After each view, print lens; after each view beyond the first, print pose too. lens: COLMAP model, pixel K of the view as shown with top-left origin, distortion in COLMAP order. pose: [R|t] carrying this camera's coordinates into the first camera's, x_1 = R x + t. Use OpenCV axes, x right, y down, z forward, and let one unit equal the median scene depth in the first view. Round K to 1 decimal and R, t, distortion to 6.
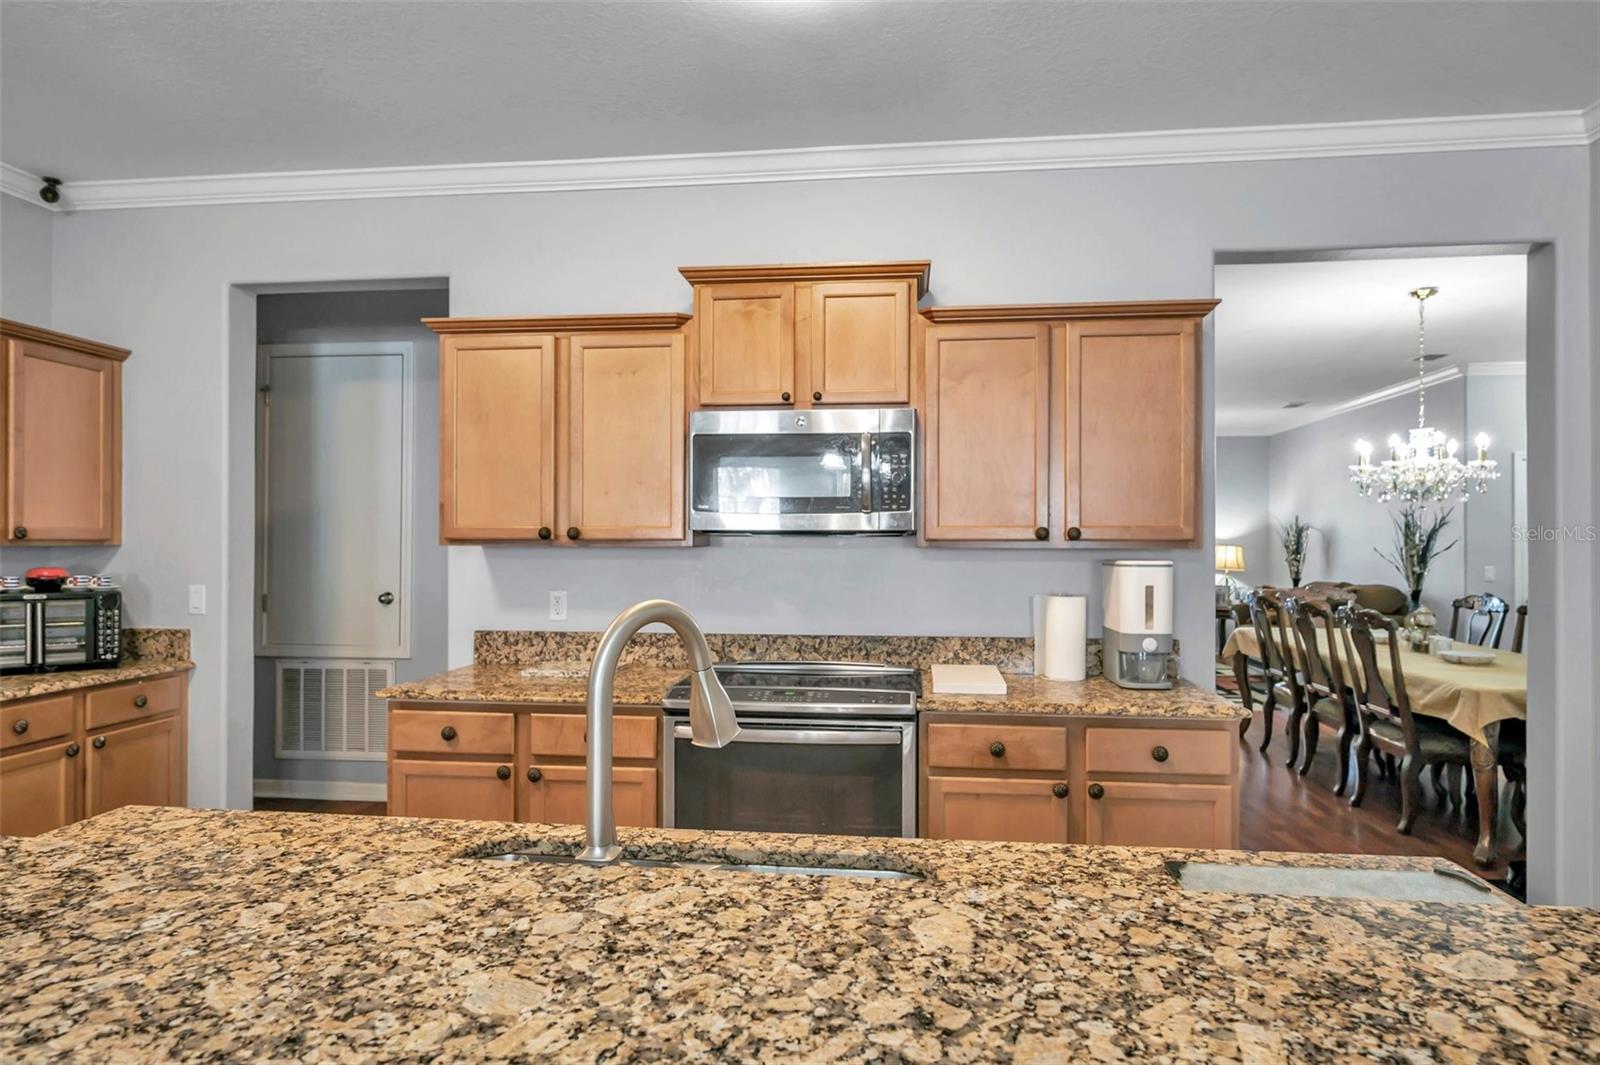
lens RADIAL K [[888.6, 0, 811.4], [0, 888.6, 536.0], [0, 0, 1]] dist [-0.001530, -0.001358]
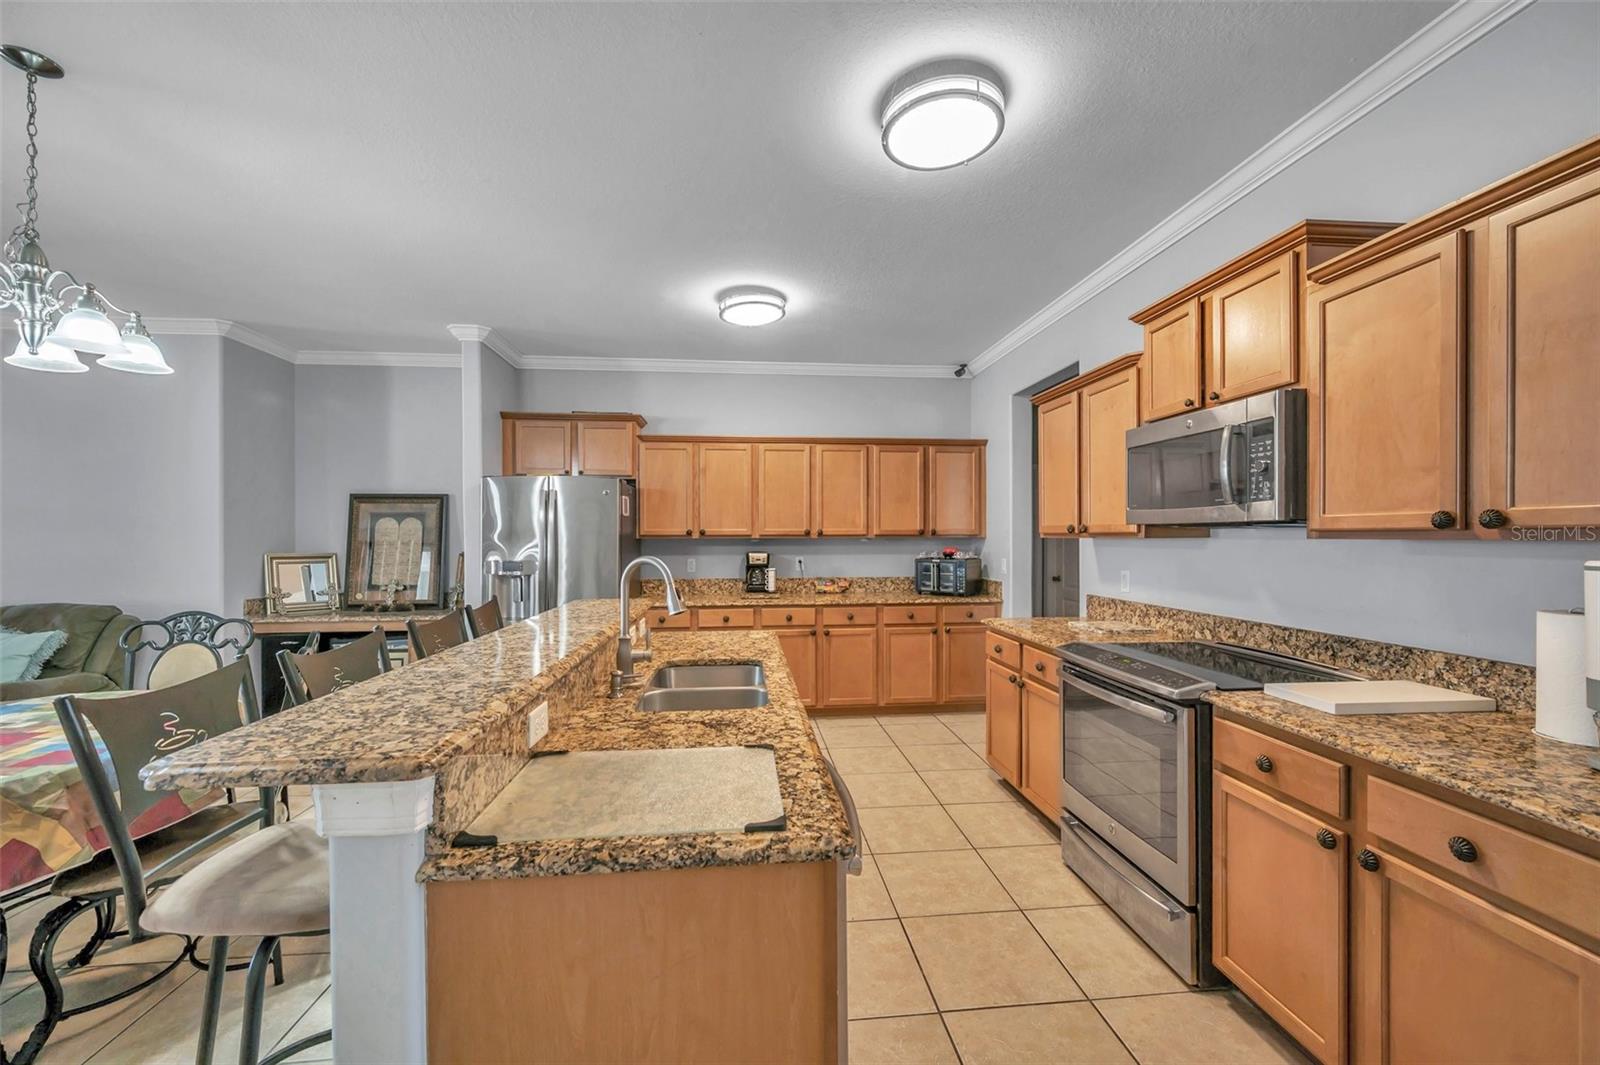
lens RADIAL K [[633.9, 0, 802.1], [0, 633.9, 536.5], [0, 0, 1]] dist [-0.000346, -0.000098]
pose [[0.210931, -0.002919, -0.977497, 0.597659], [0.013018, 0.999915, -0.000177, 0.003809], [0.977414, -0.012688, 0.210951, 0.333005]]
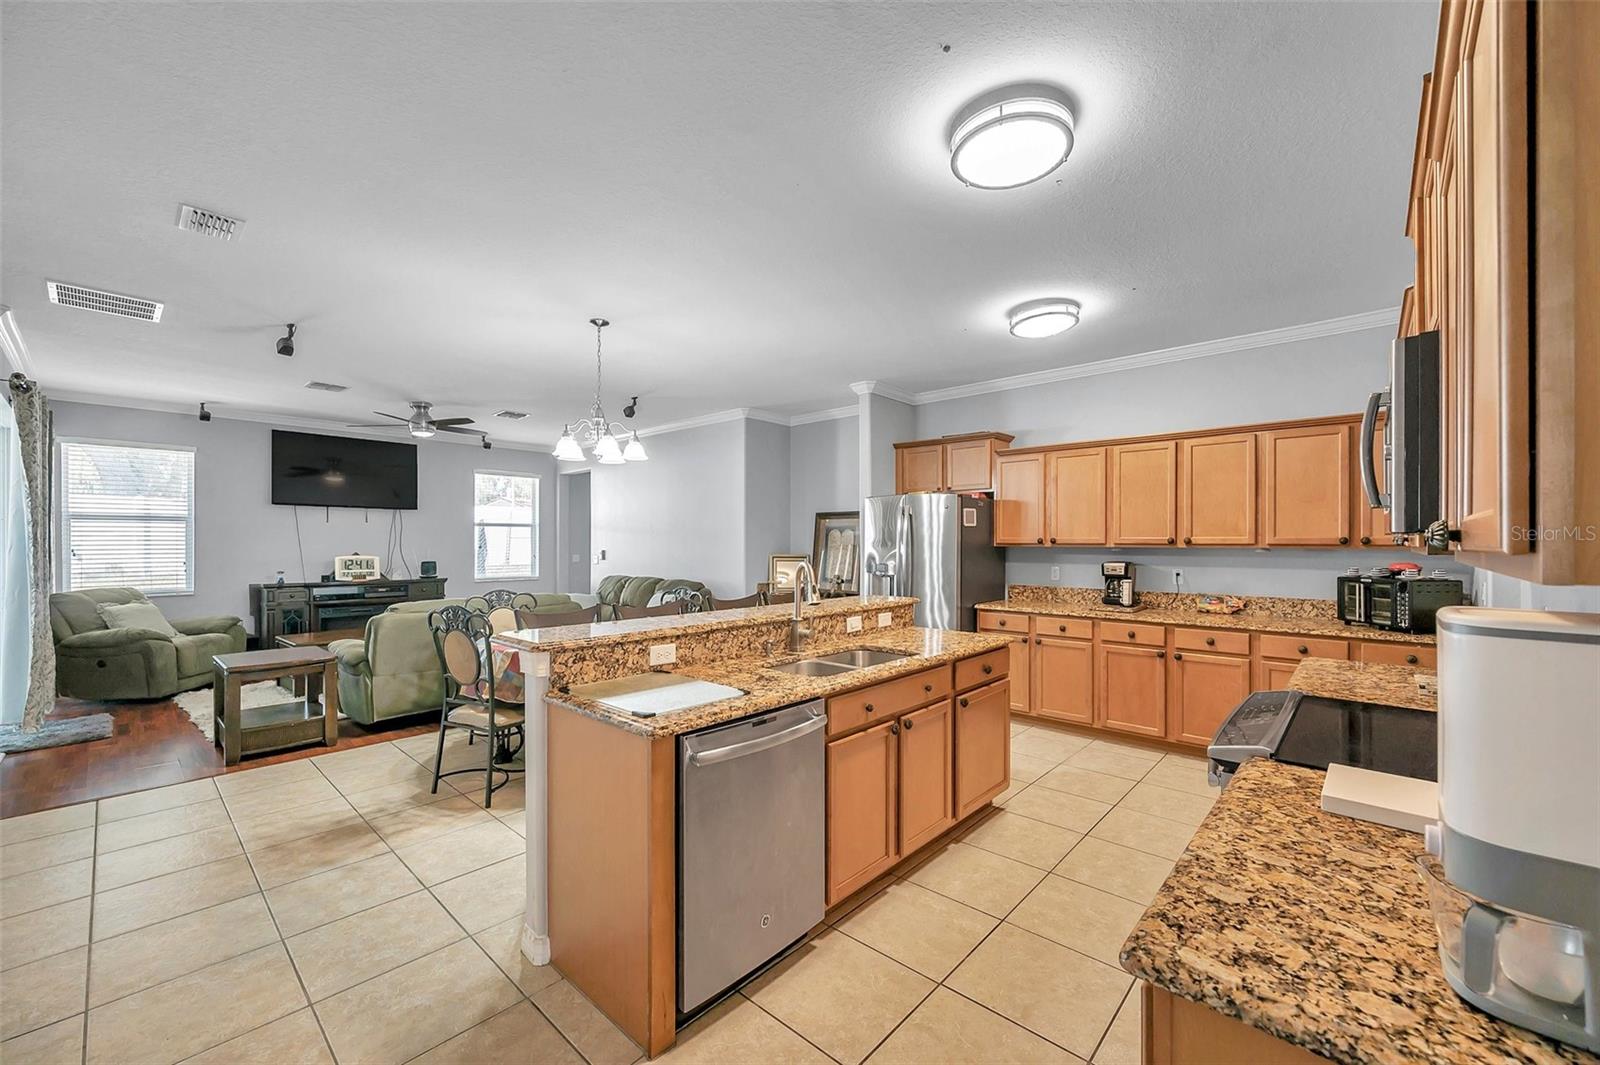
lens RADIAL K [[633.9, 0, 805.9], [0, 633.9, 540.8], [0, 0, 1]] dist [-0.000346, -0.000098]
pose [[-0.584163, -0.005447, -0.811618, 0.649824], [0.005152, 0.999932, -0.010419, 0.003470], [0.811620, -0.010268, -0.584096, 0.829442]]
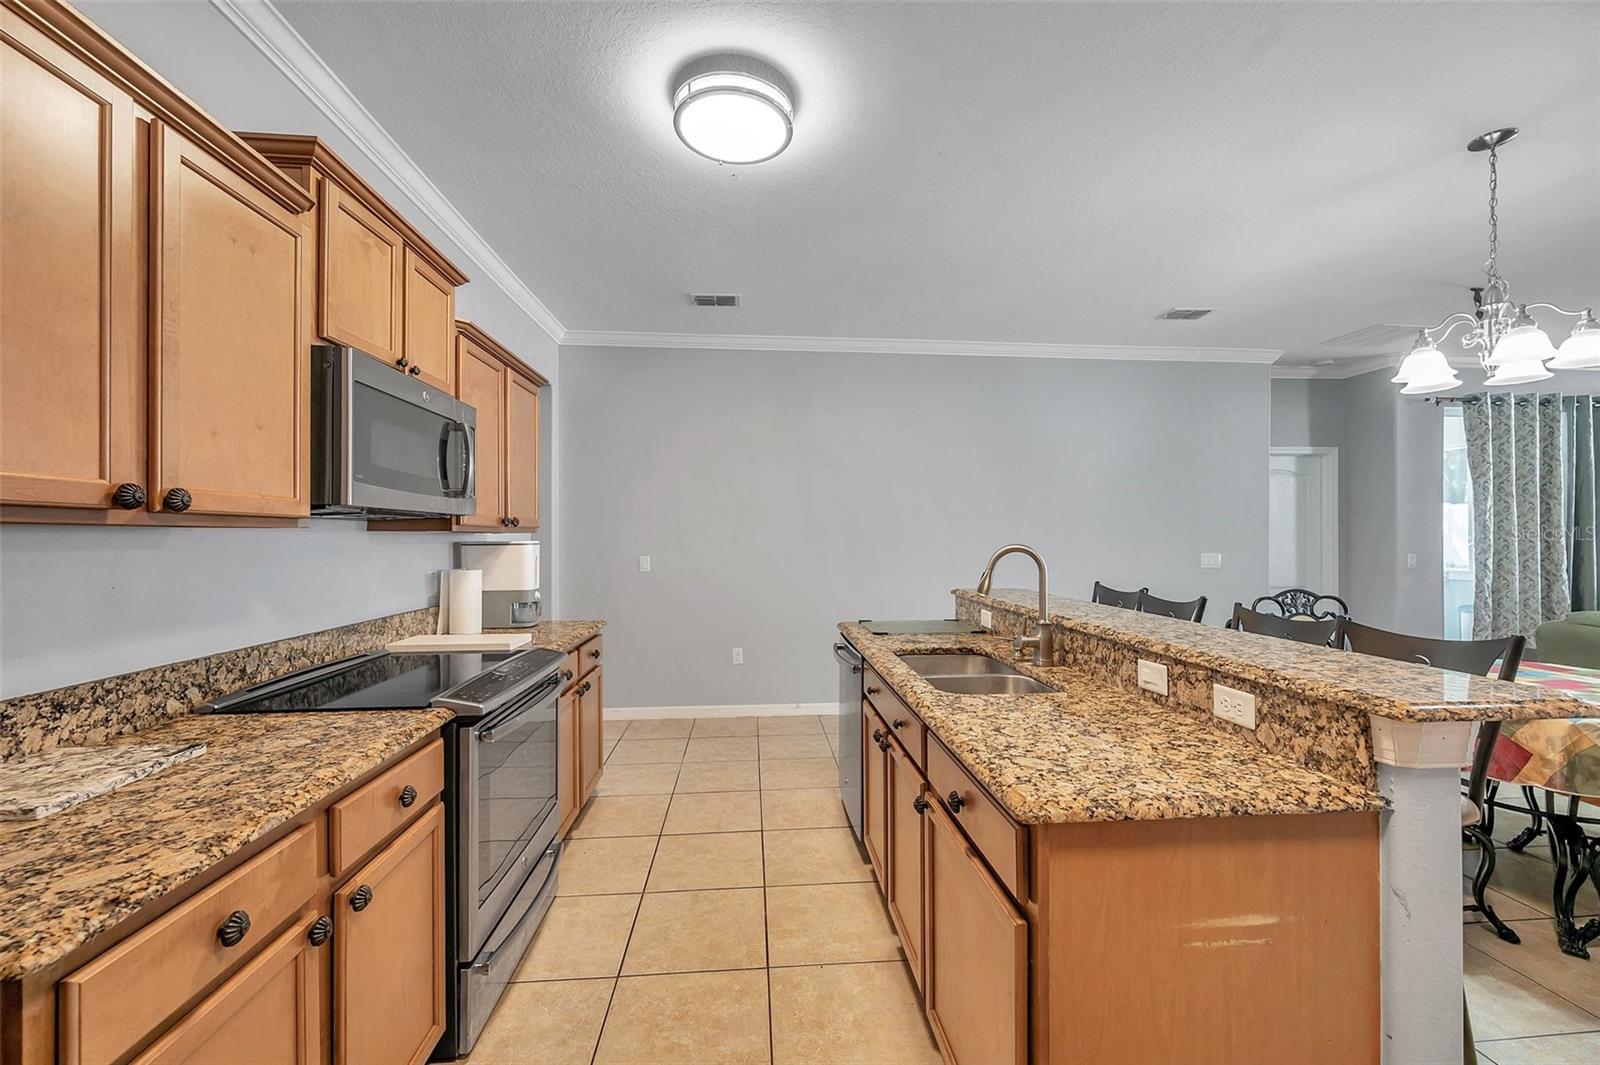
lens RADIAL K [[633.9, 0, 795.9], [0, 633.9, 531.9], [0, 0, 1]] dist [-0.000346, -0.000098]
pose [[-0.179617, 0.004884, 0.983725, -0.678776], [-0.006284, 0.999962, -0.006112, 0.015606], [-0.983717, -0.007279, -0.179579, 0.670818]]
